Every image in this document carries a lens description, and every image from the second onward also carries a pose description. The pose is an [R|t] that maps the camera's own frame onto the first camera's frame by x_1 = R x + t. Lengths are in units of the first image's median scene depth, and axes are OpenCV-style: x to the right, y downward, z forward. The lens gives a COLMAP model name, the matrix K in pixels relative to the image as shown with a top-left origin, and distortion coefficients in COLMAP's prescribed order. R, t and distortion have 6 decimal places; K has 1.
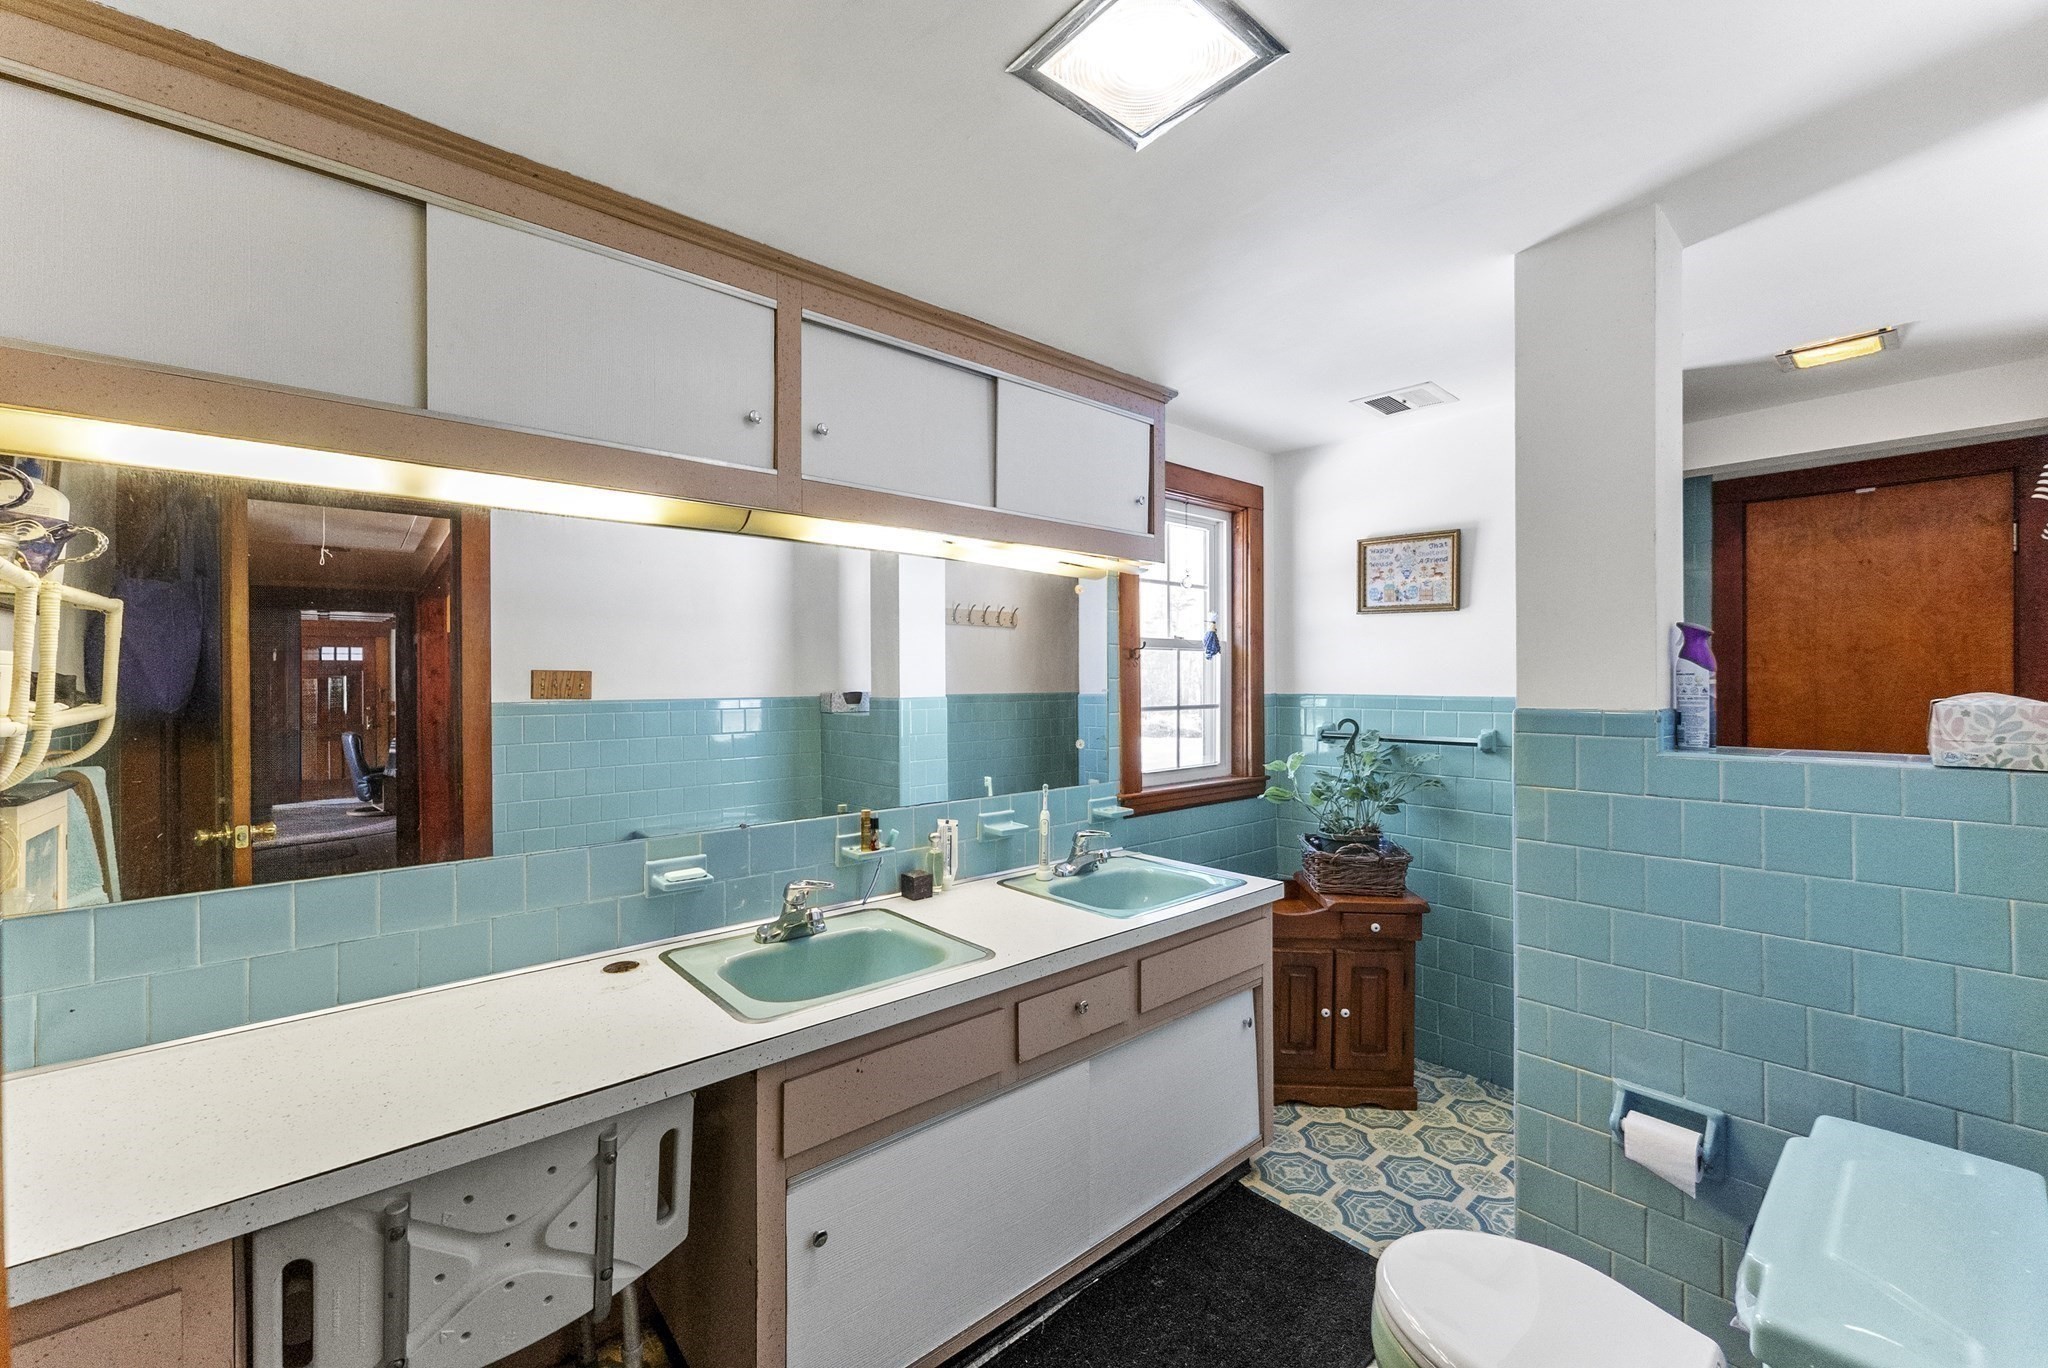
lens RADIAL K [[828.6, 0, 1023.7], [0, 828.6, 655.0], [0, 0, 1]] dist [0.000244, -0.000142]
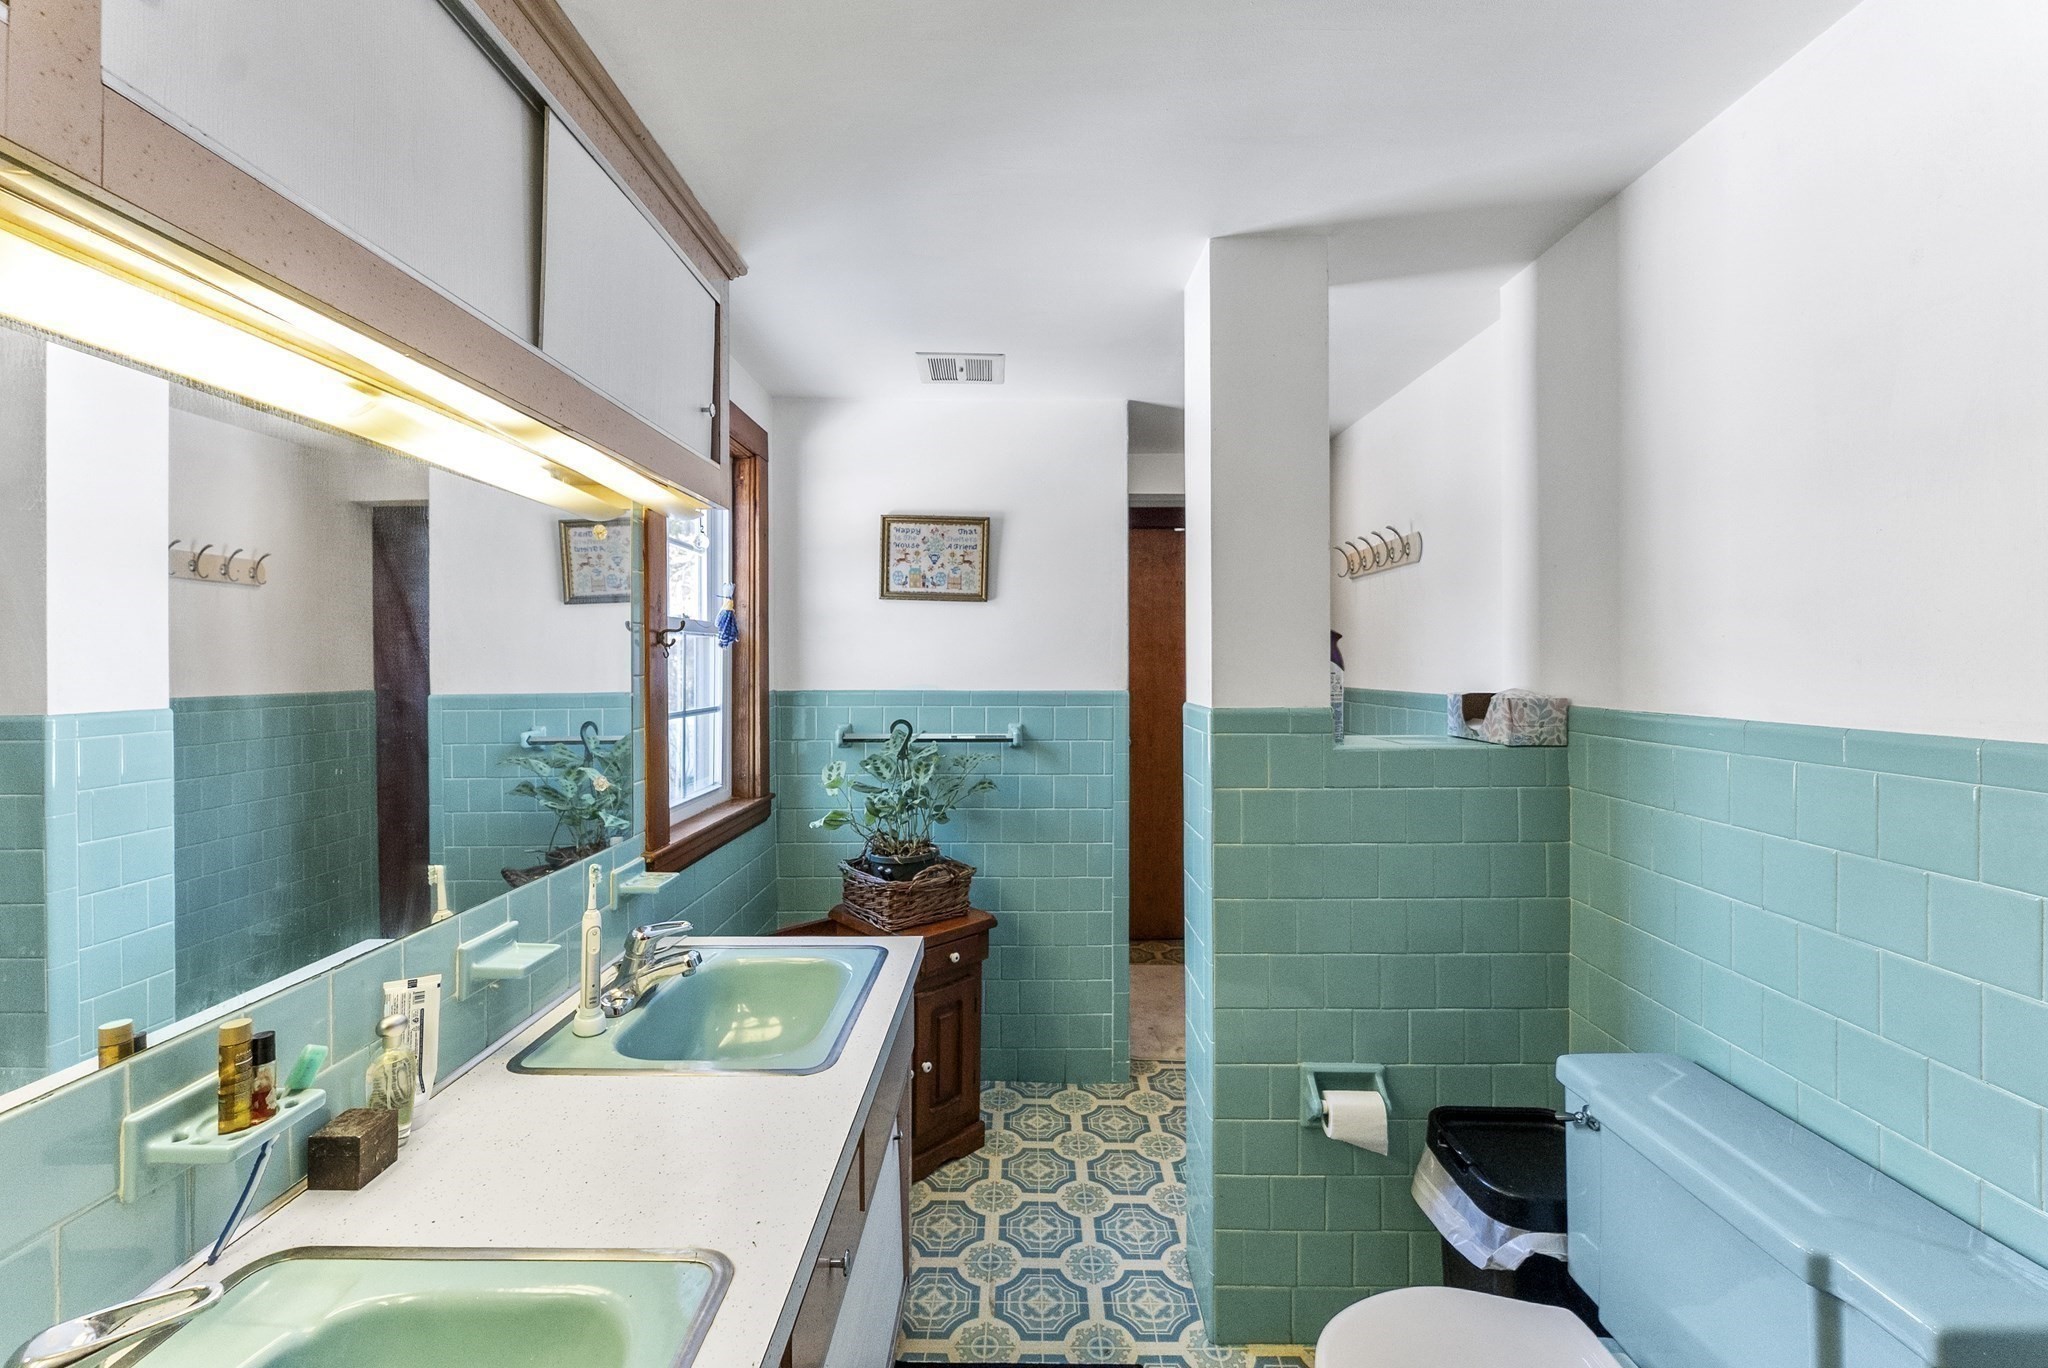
lens RADIAL K [[834.4, 0, 1030.1], [0, 834.4, 646.8], [0, 0, 1]] dist [0.000921, -0.000133]
pose [[0.663139, 0.016361, 0.748317, -0.170254], [-0.022866, 0.999737, -0.001595, -0.000700], [-0.748147, -0.016053, 0.663339, 0.320773]]
